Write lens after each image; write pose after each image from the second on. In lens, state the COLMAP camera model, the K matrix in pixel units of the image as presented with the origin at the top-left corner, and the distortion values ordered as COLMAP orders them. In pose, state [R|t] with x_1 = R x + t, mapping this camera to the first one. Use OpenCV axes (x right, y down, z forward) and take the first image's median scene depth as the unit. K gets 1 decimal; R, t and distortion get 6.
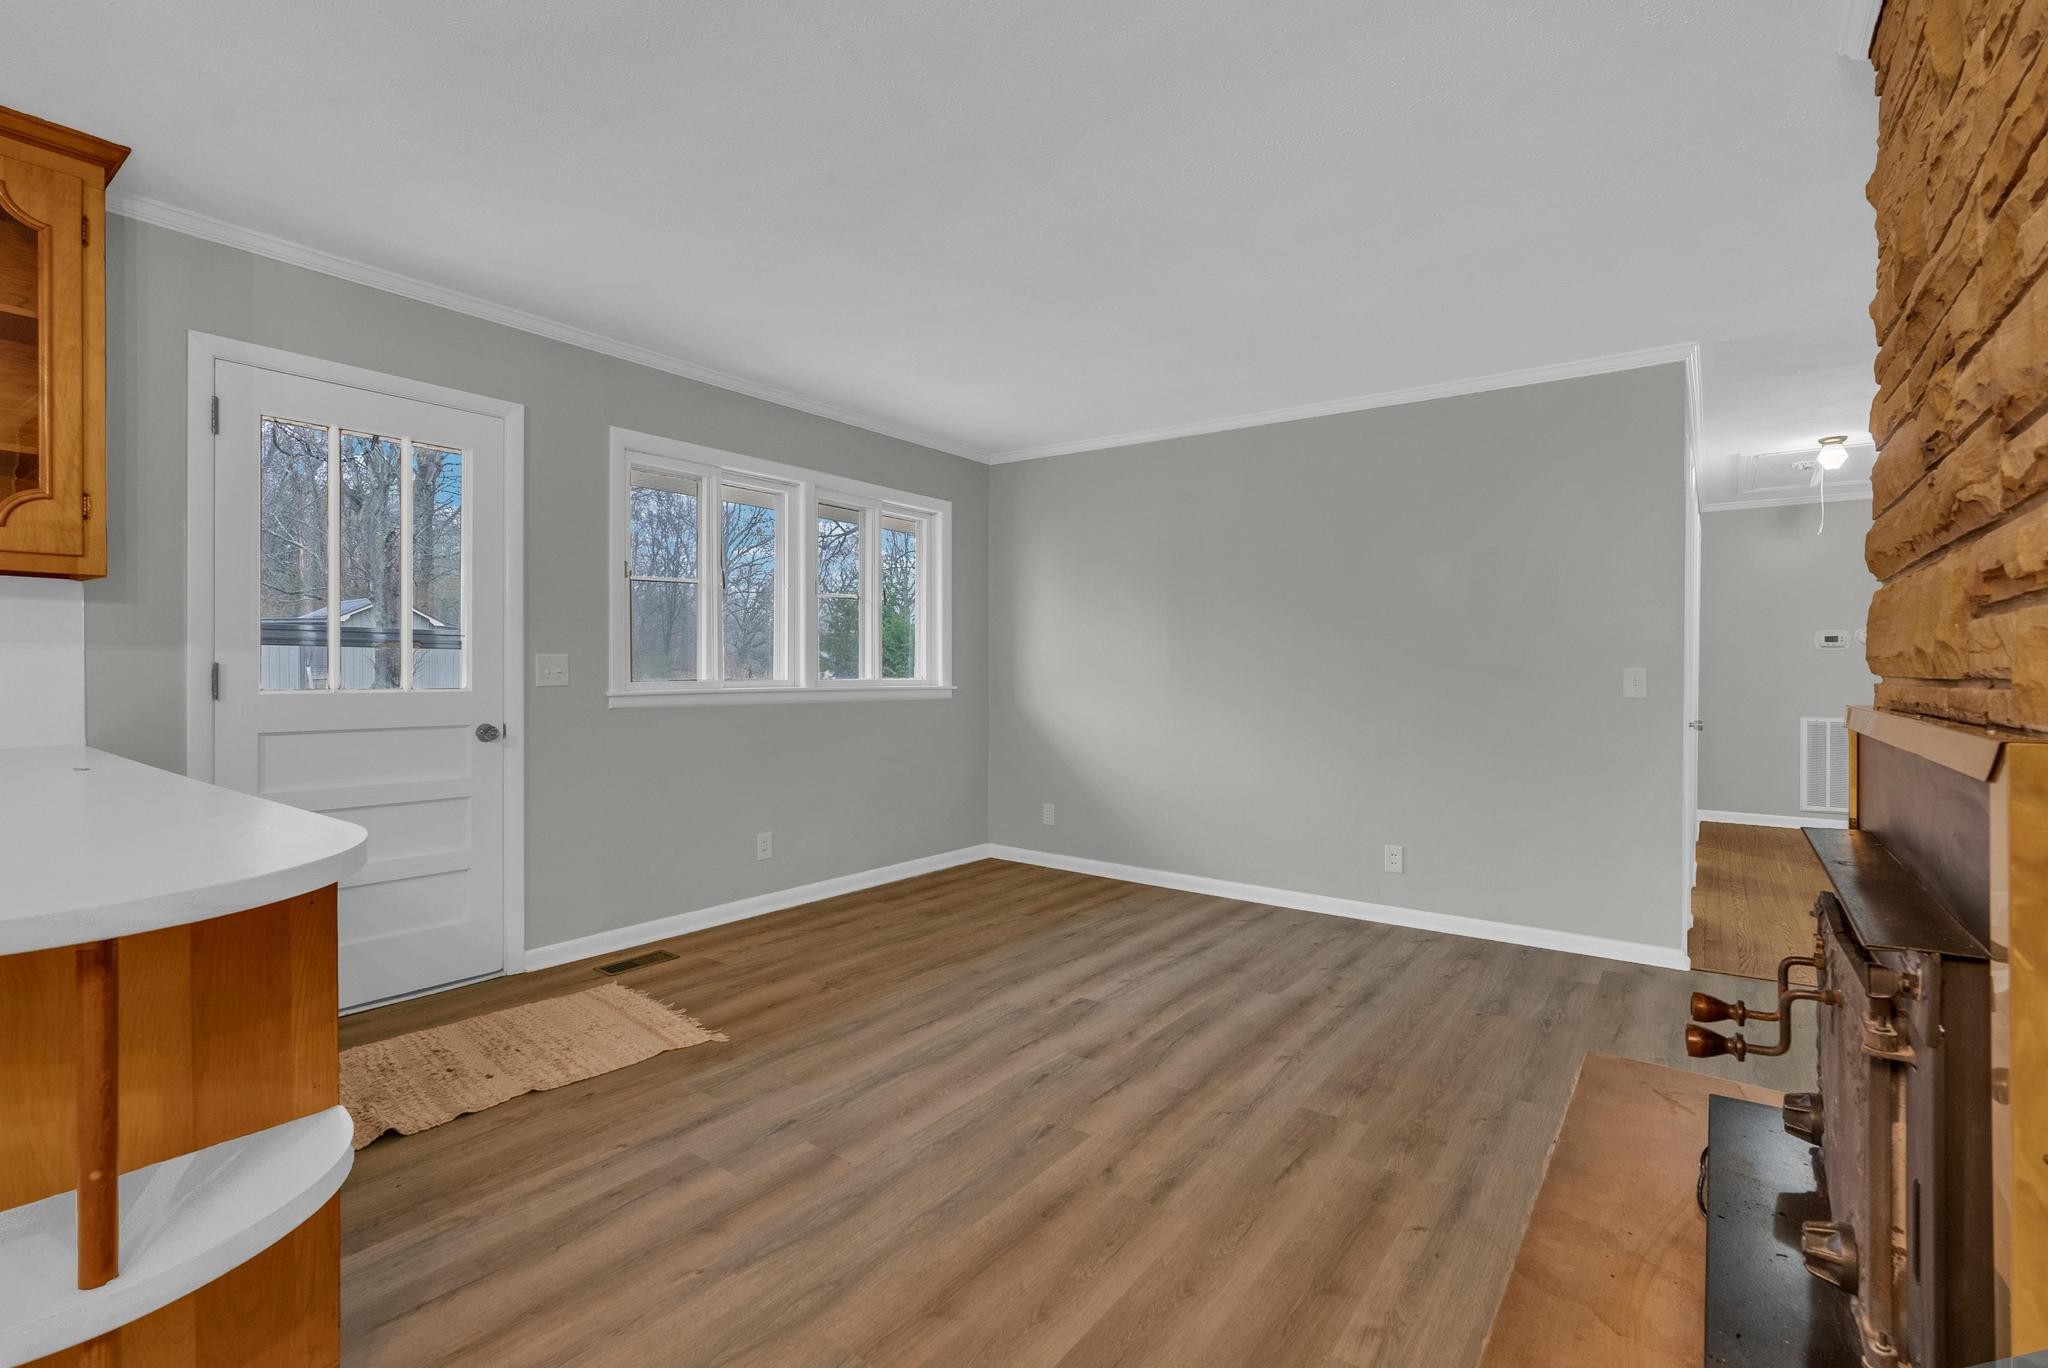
lens RADIAL K [[933.7, 0, 1030.3], [0, 933.7, 683.7], [0, 0, 1]] dist [-0.005701, 0.000472]
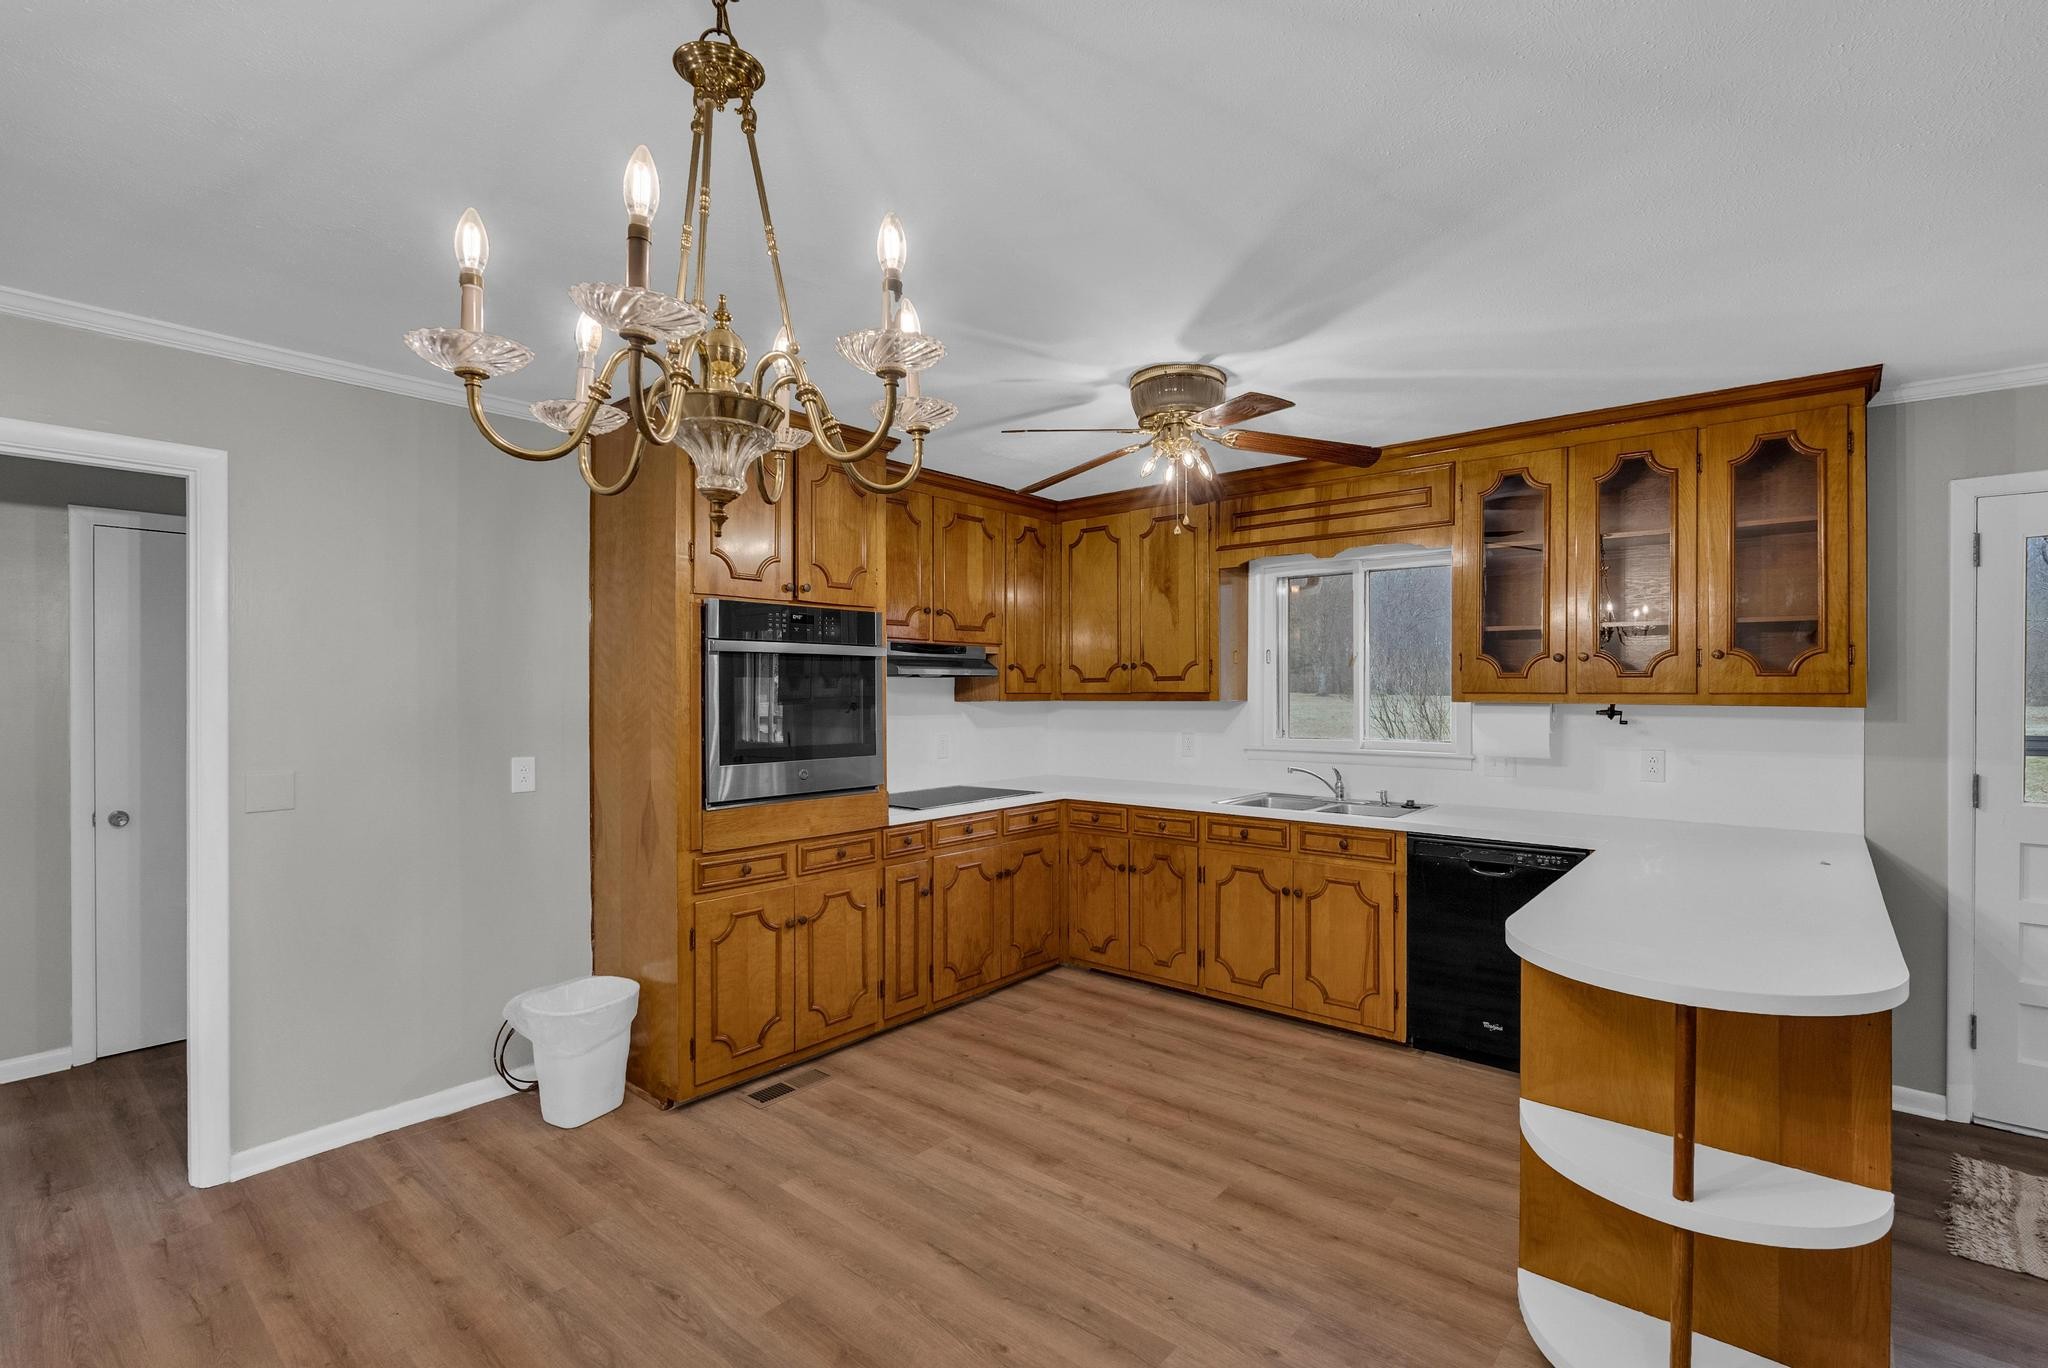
lens RADIAL K [[933.7, 0, 1026.4], [0, 933.7, 691.6], [0, 0, 1]] dist [-0.005701, 0.000472]
pose [[-0.084283, -0.002935, -0.996438, 0.373529], [-0.006955, 0.999973, -0.002357, -0.129403], [0.996418, 0.006731, -0.084301, -0.036452]]
